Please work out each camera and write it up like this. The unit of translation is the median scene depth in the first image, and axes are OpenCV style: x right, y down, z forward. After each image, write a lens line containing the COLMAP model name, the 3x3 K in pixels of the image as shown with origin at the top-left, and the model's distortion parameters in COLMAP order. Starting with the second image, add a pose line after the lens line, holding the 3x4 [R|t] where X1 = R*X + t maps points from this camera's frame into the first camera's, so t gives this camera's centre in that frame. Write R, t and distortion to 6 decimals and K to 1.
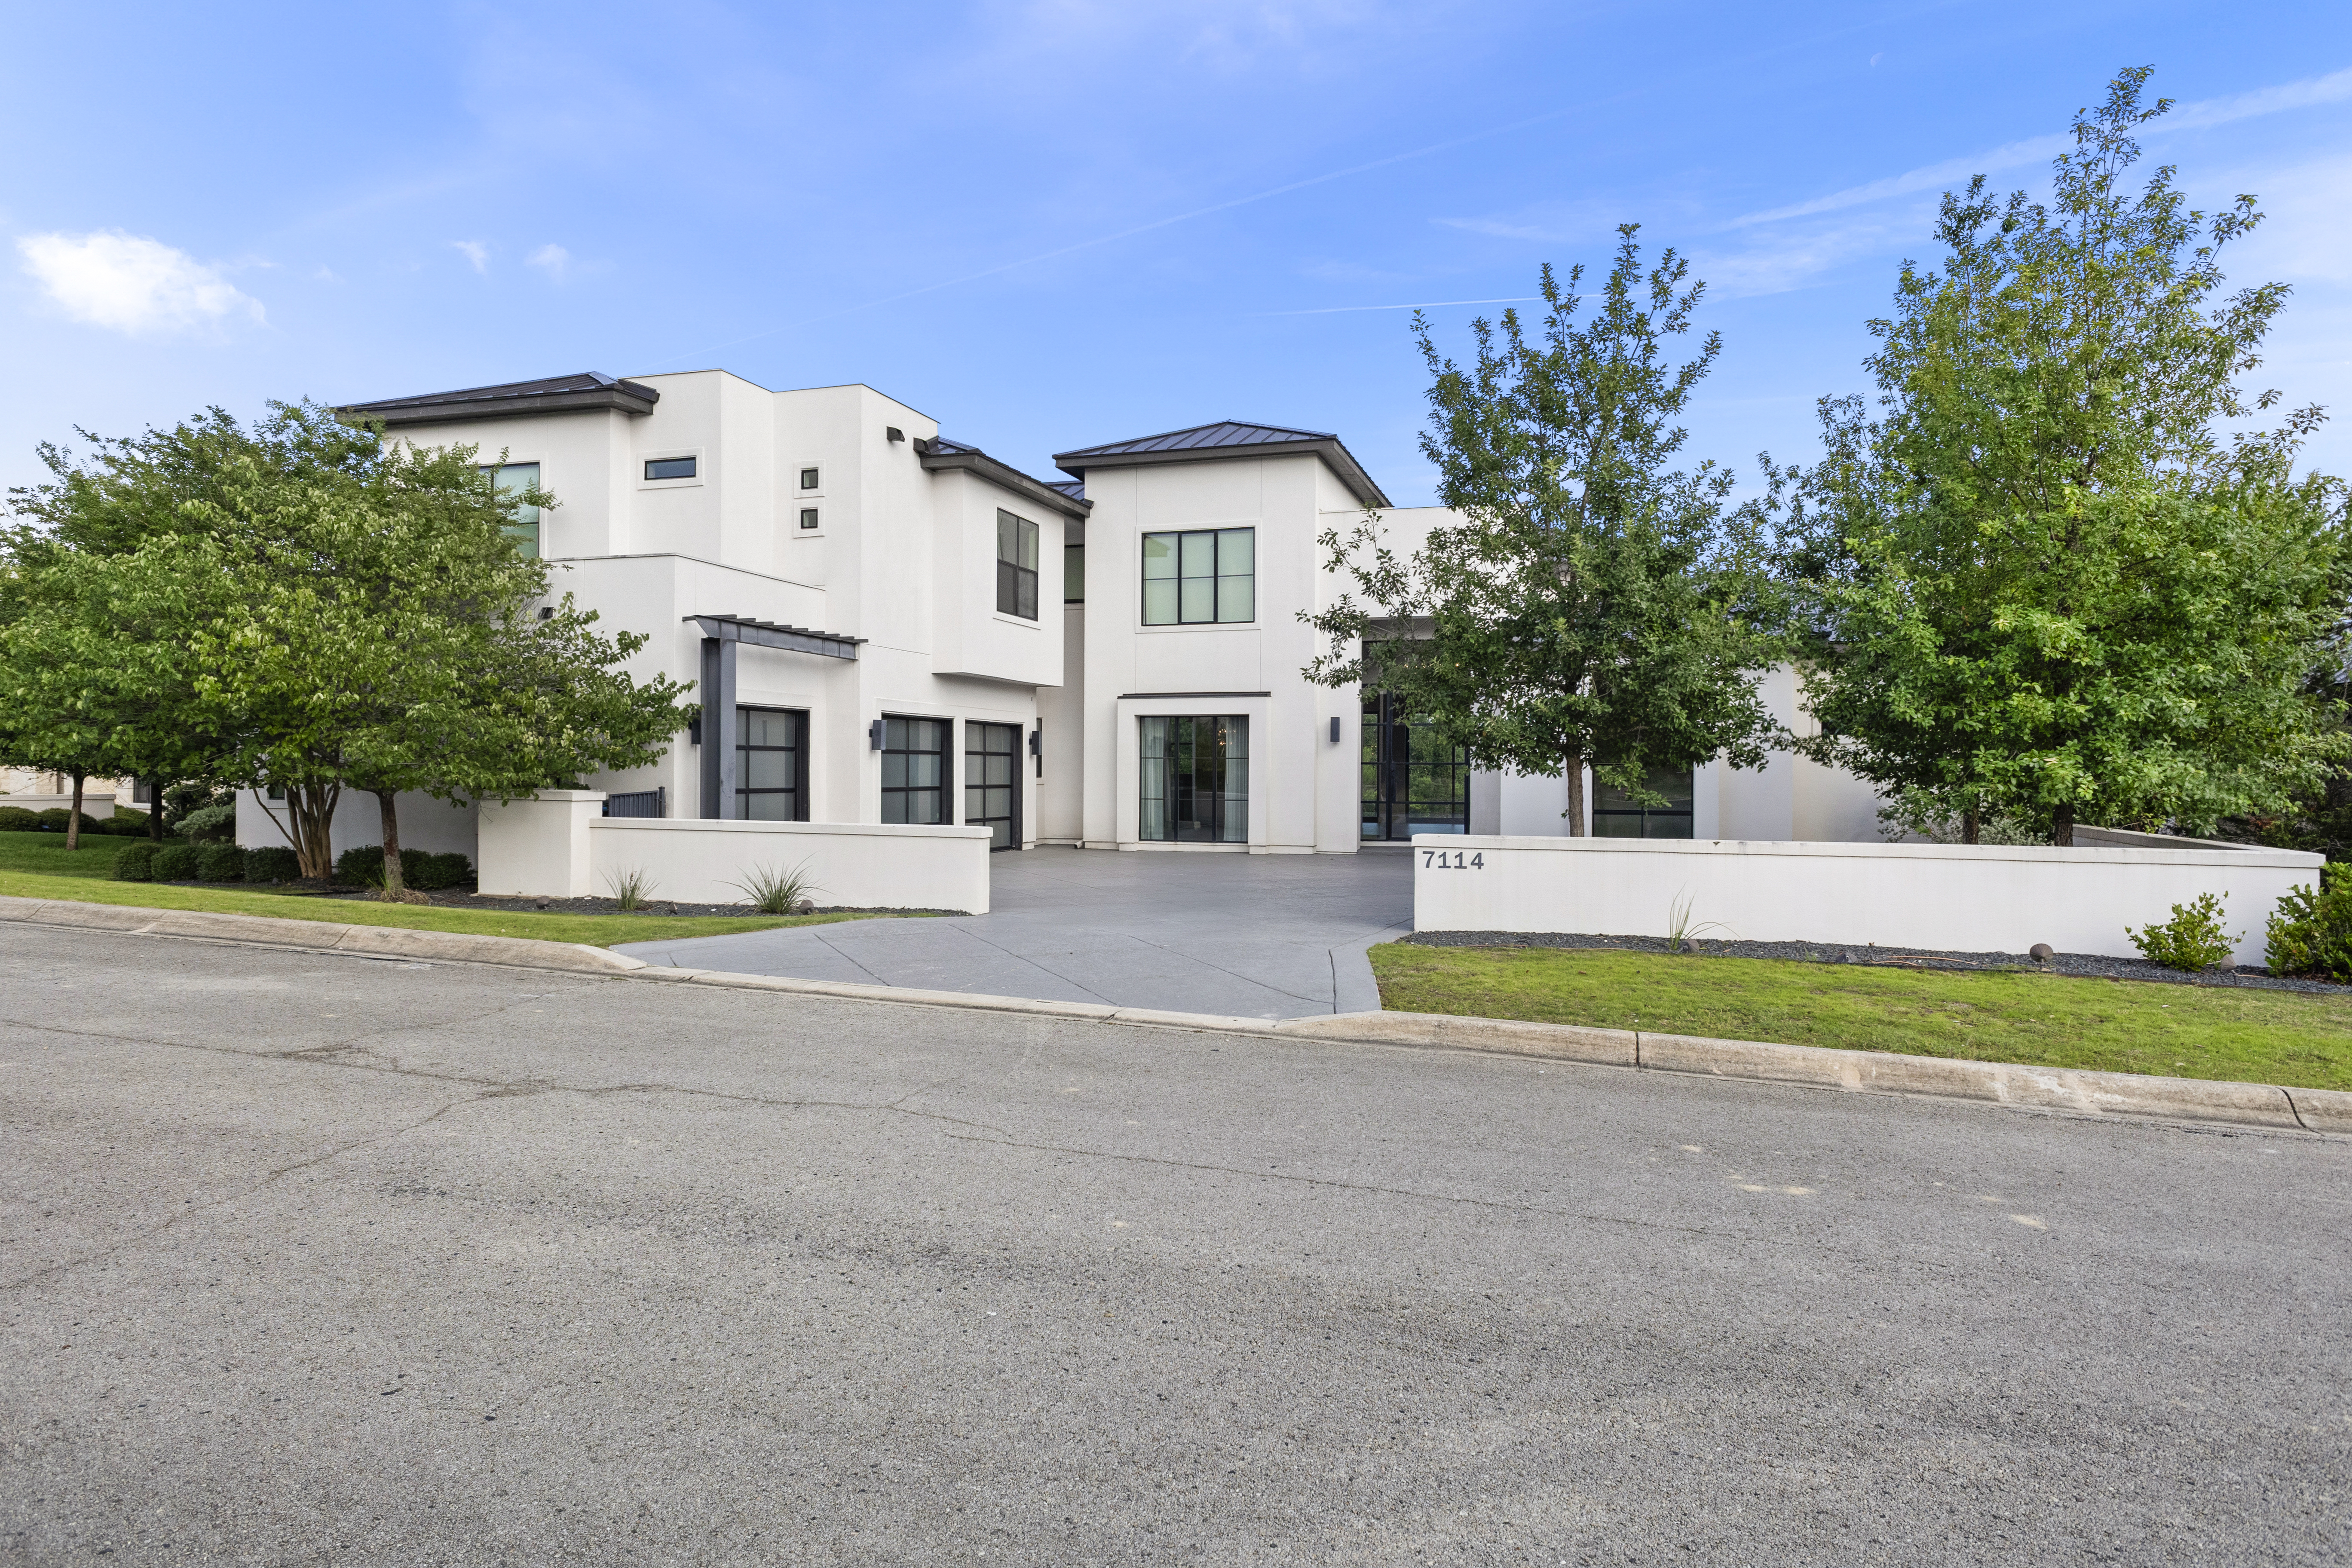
lens RADIAL K [[1359.7, 0, 1183.7], [0, 1359.7, 752.9], [0, 0, 1]] dist [0.008400, 0.000007]
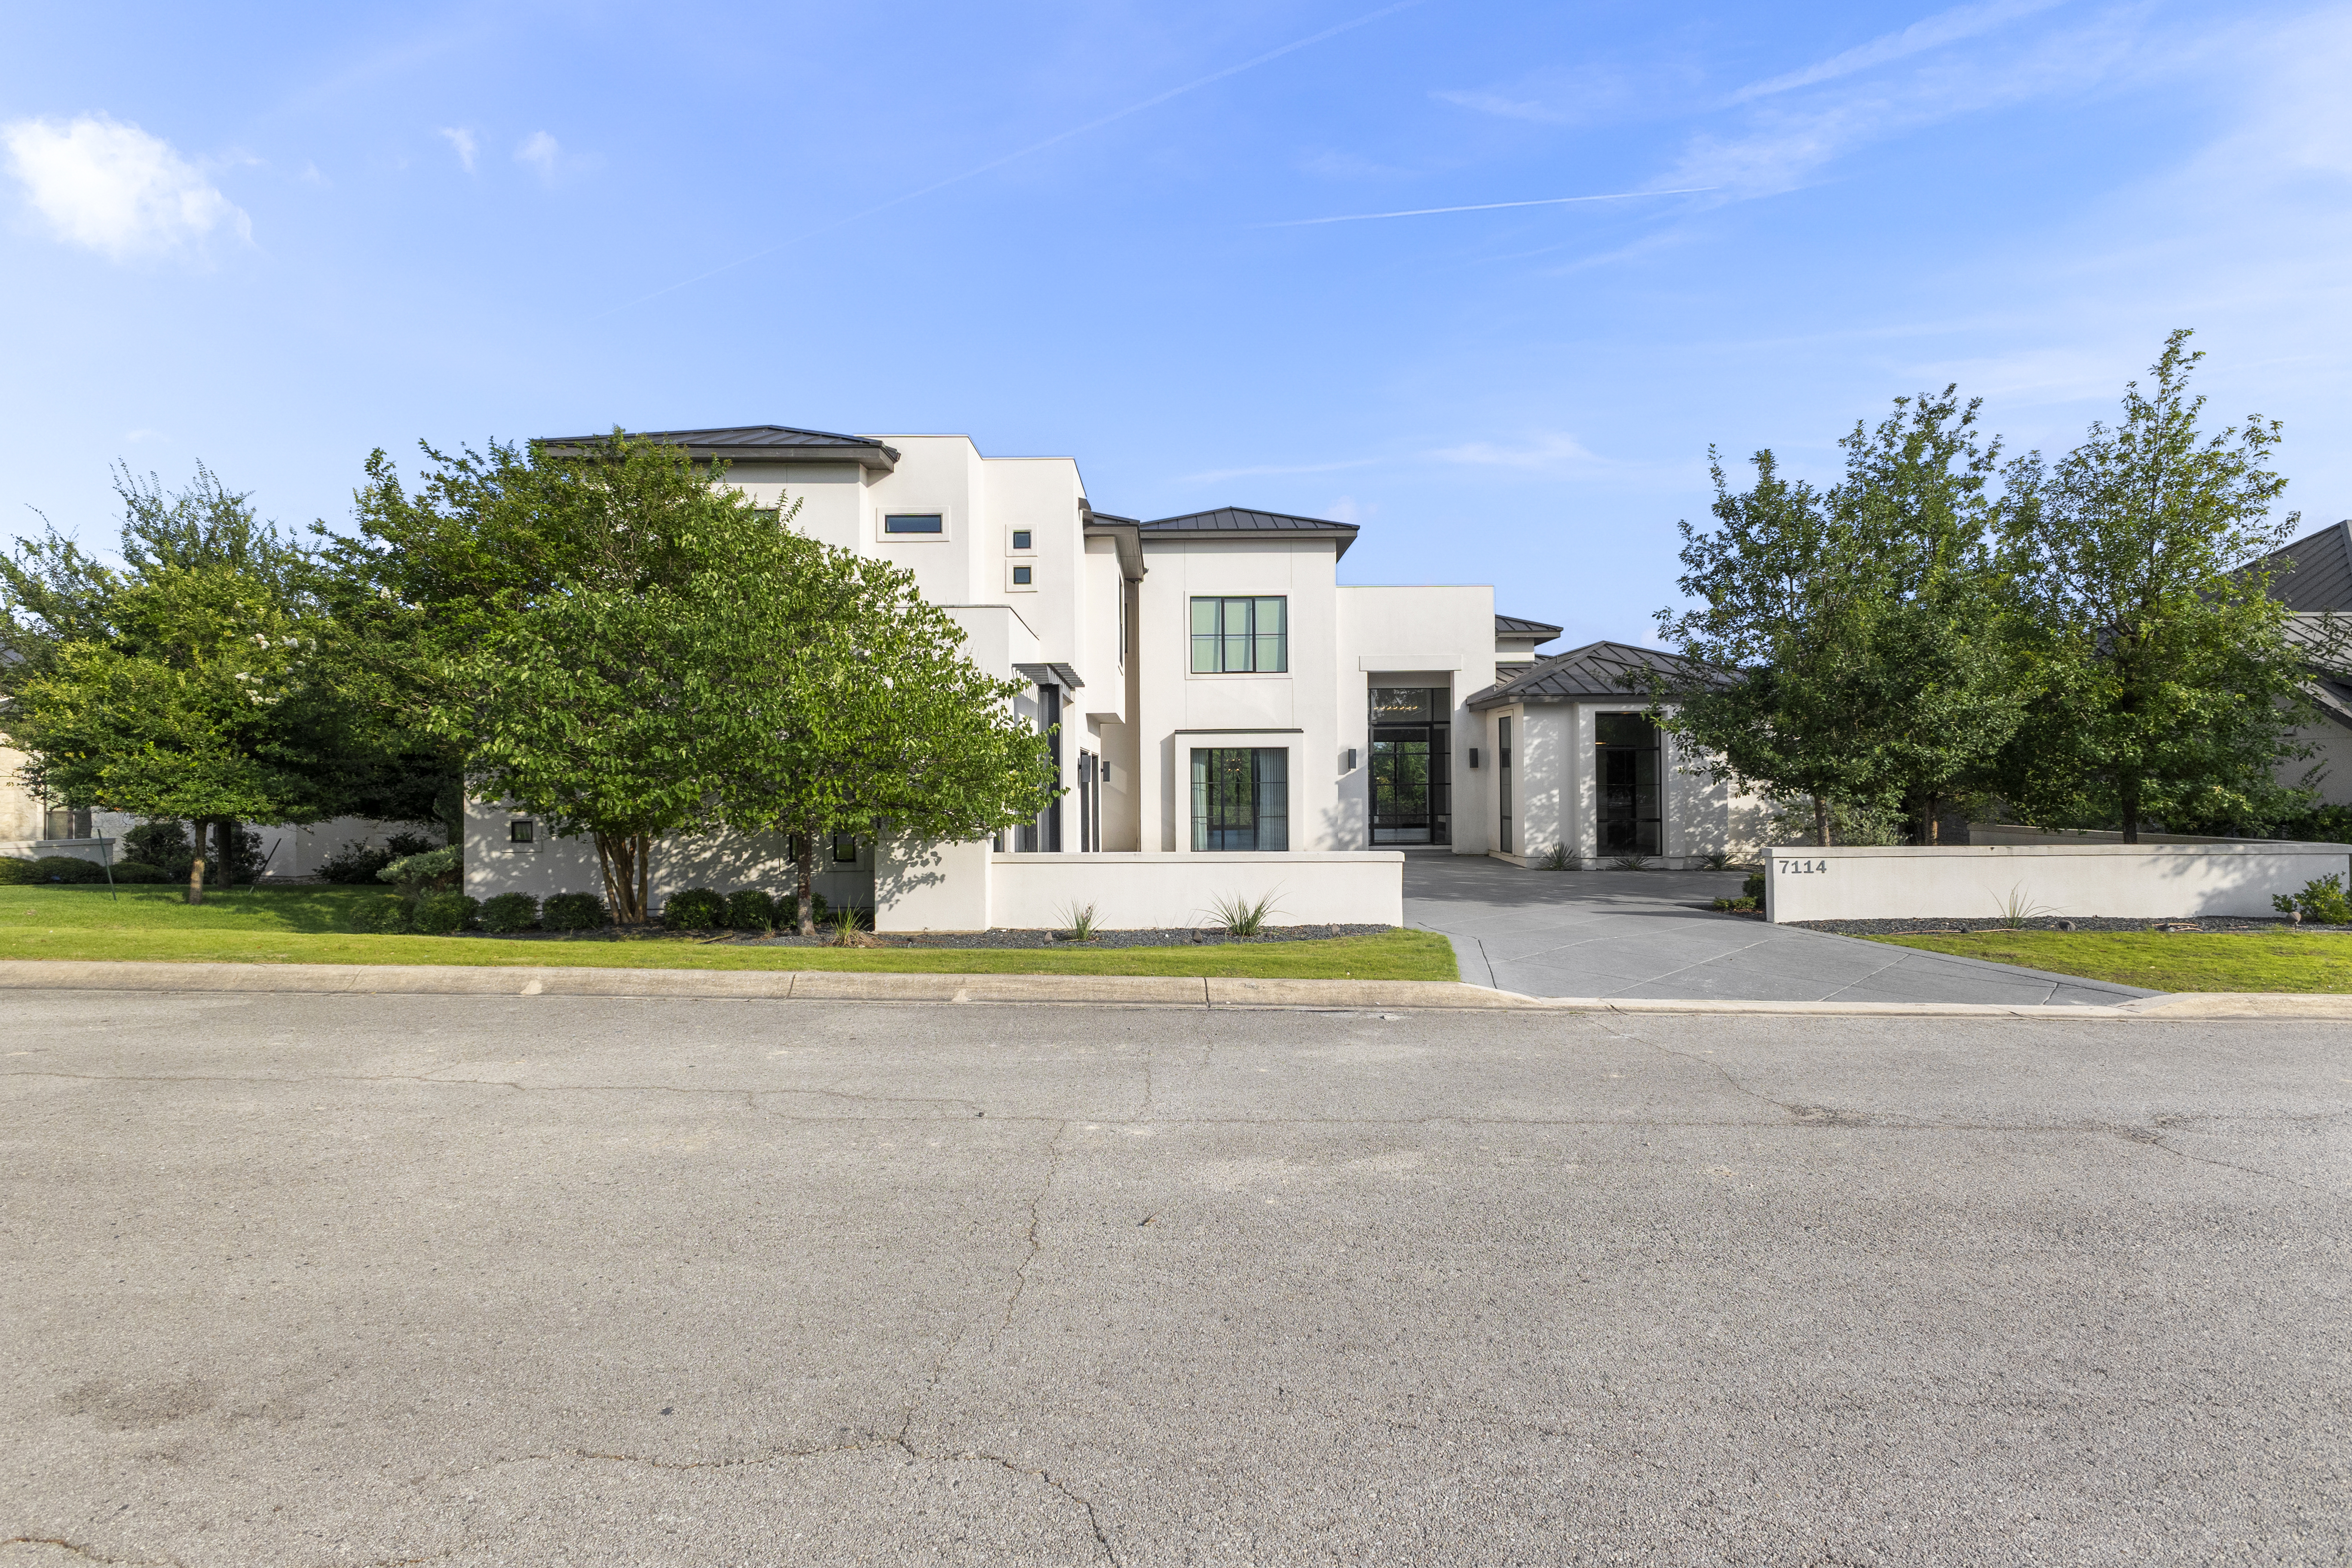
lens RADIAL K [[1073.0, 0, 1179.9], [0, 1073.0, 773.2], [0, 0, 1]] dist [-0.000567, -0.000340]
pose [[0.950180, -0.011289, 0.311499, -0.439325], [0.009516, 0.999929, 0.007213, -0.015835], [-0.311558, -0.003889, 0.950219, 0.126974]]
